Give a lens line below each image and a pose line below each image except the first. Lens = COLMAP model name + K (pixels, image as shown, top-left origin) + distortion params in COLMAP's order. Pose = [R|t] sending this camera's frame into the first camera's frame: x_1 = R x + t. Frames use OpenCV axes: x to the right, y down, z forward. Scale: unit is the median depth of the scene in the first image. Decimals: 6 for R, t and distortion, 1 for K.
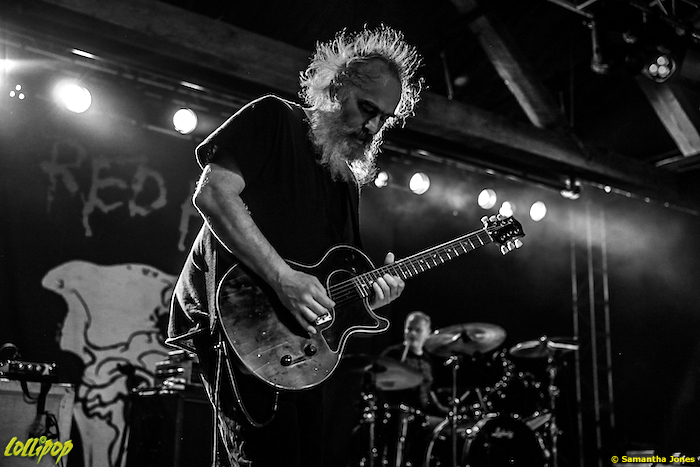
lens RADIAL K [[953.2, 0, 350.0], [0, 953.2, 233.5], [0, 0, 1]] dist [0.179270, 0.058313]
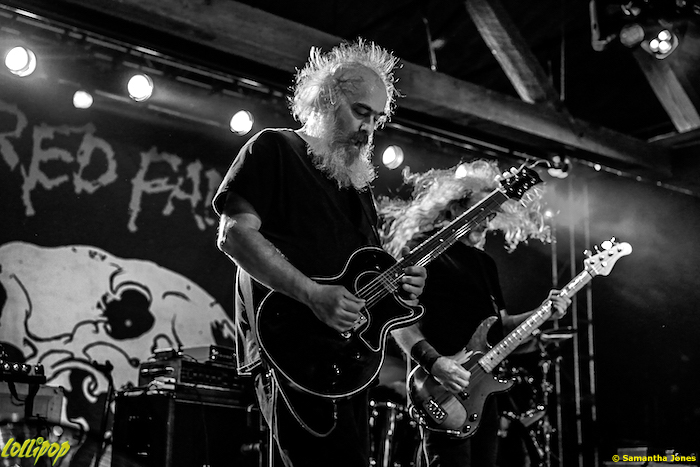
lens RADIAL K [[1119.3, 0, 350.0], [0, 1119.3, 233.5], [0, 0, 1]] dist [0.285811, -0.119117]
pose [[0.997430, 0.006399, 0.071357, -0.053177], [-0.009038, 0.999284, 0.036729, -0.022673], [-0.071071, -0.037280, 0.996774, -0.079034]]
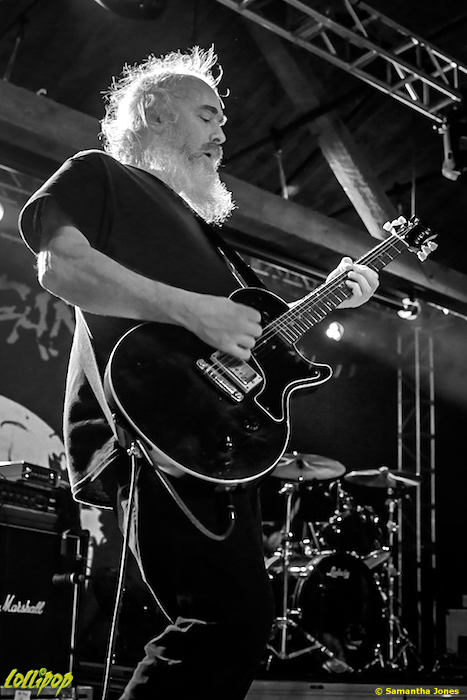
lens RADIAL K [[1000.0, 0, 217.9], [0, 1000.0, 330.3], [0, 0, 1]] dist [0.010085, 0.042332]
pose [[0.995976, 0.049176, 0.074922, -0.024384], [-0.046566, 0.998259, -0.036195, 0.018638], [-0.076572, 0.032560, 0.996532, 0.069142]]
